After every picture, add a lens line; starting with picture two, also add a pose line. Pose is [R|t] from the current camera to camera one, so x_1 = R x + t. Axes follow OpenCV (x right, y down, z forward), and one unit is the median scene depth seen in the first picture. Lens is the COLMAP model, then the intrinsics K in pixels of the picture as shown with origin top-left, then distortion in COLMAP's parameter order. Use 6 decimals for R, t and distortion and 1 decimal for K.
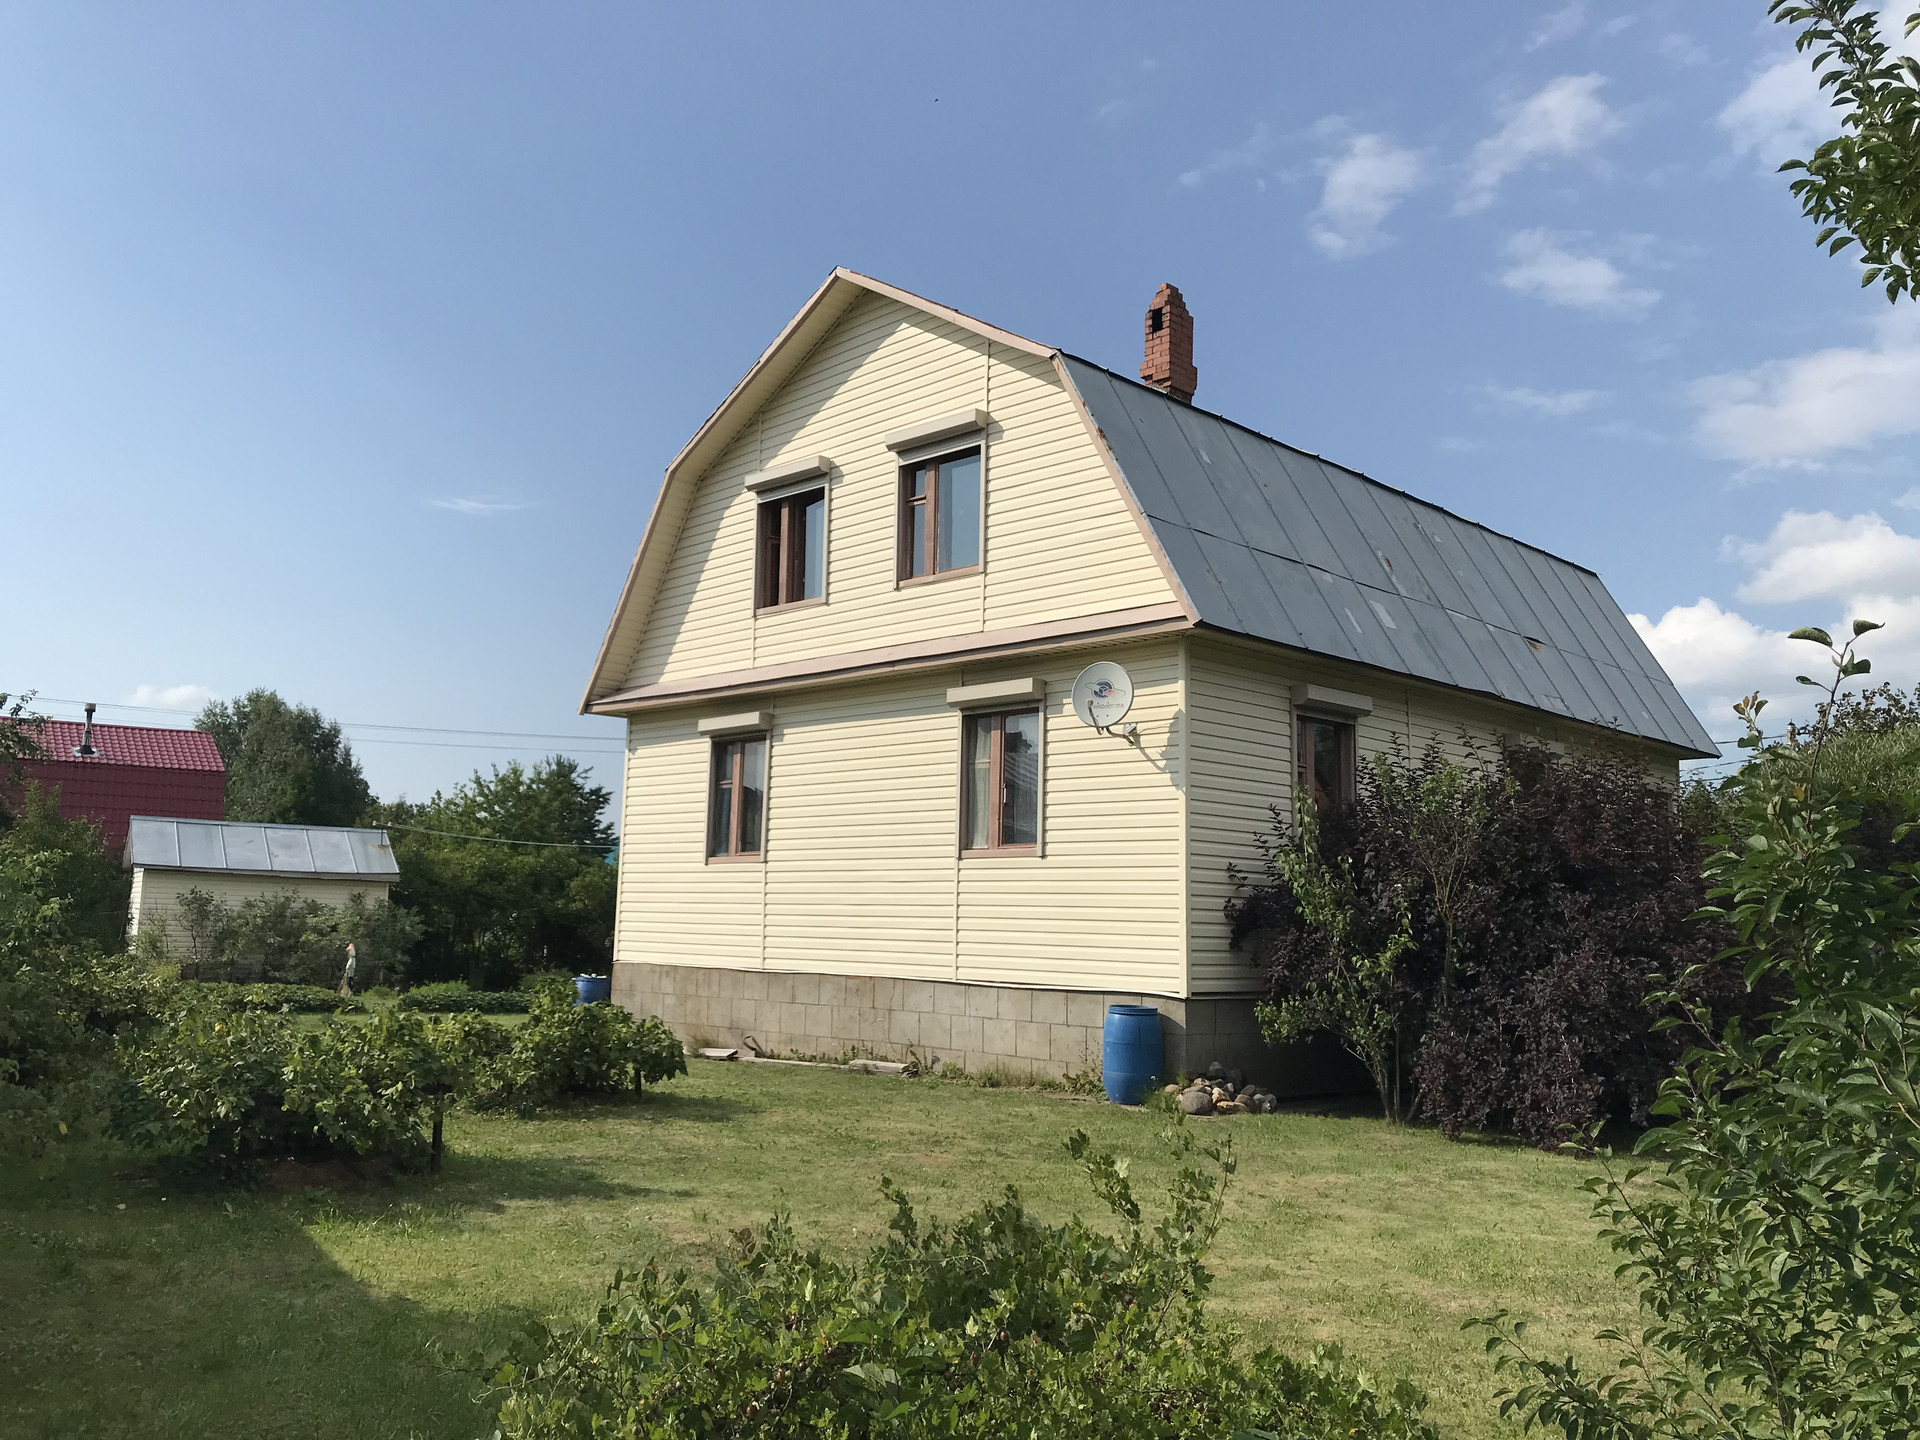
lens RADIAL K [[1583.3, 0, 953.6], [0, 1583.3, 725.8], [0, 0, 1]] dist [0.003607, -0.006773]
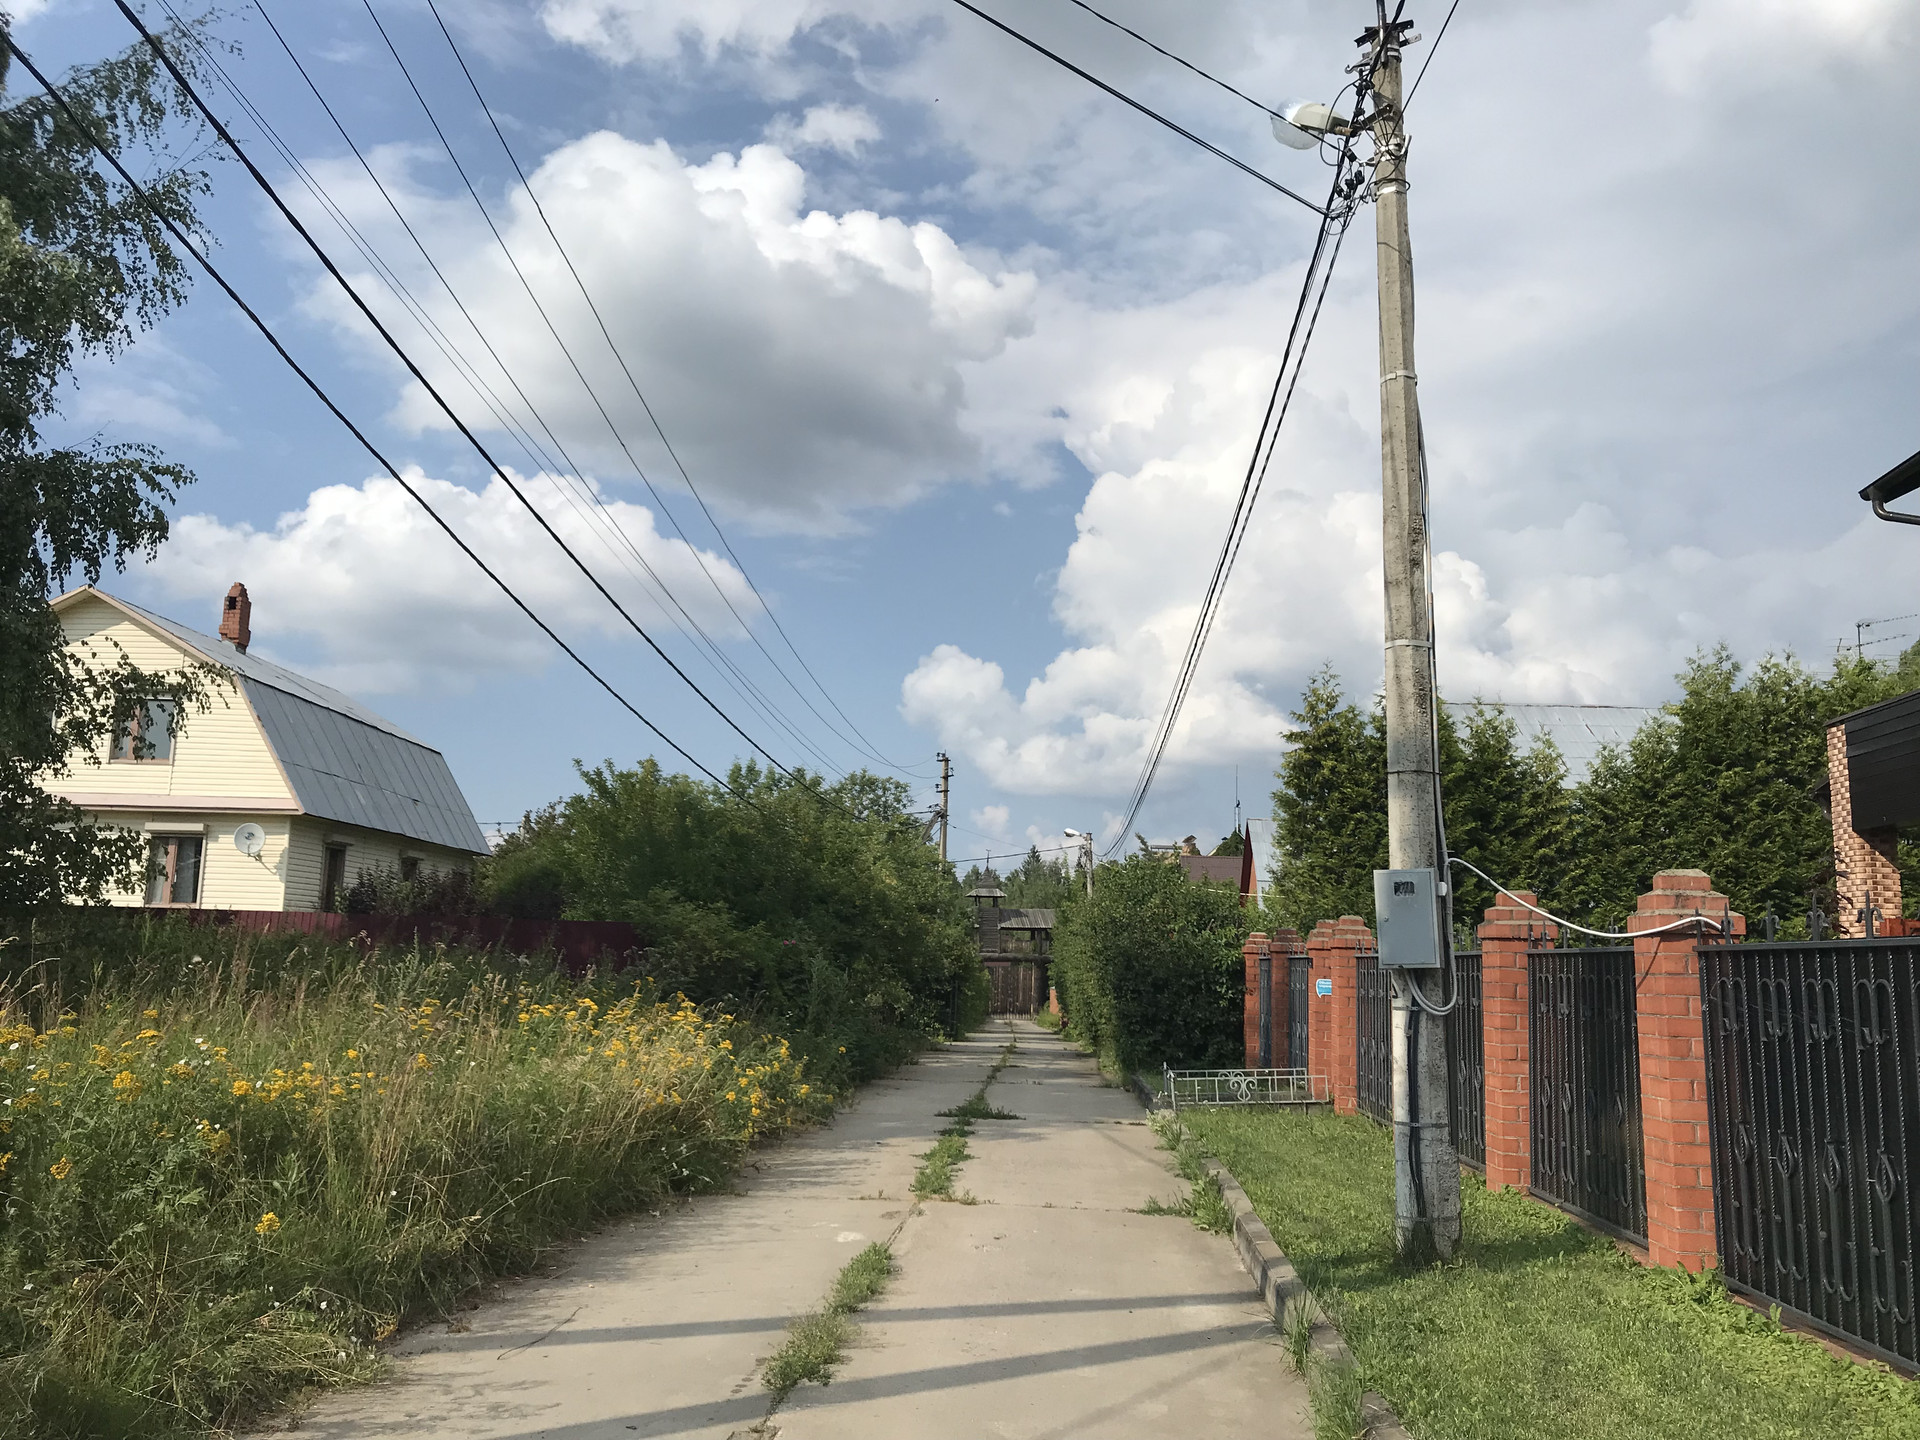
lens RADIAL K [[1583.3, 0, 958.7], [0, 1583.3, 719.1], [0, 0, 1]] dist [0.003607, -0.006773]
pose [[0.722281, 0.105949, 0.683436, -0.520976], [-0.098507, 0.993881, -0.049970, -0.124305], [-0.684549, -0.031231, 0.728298, -0.931876]]
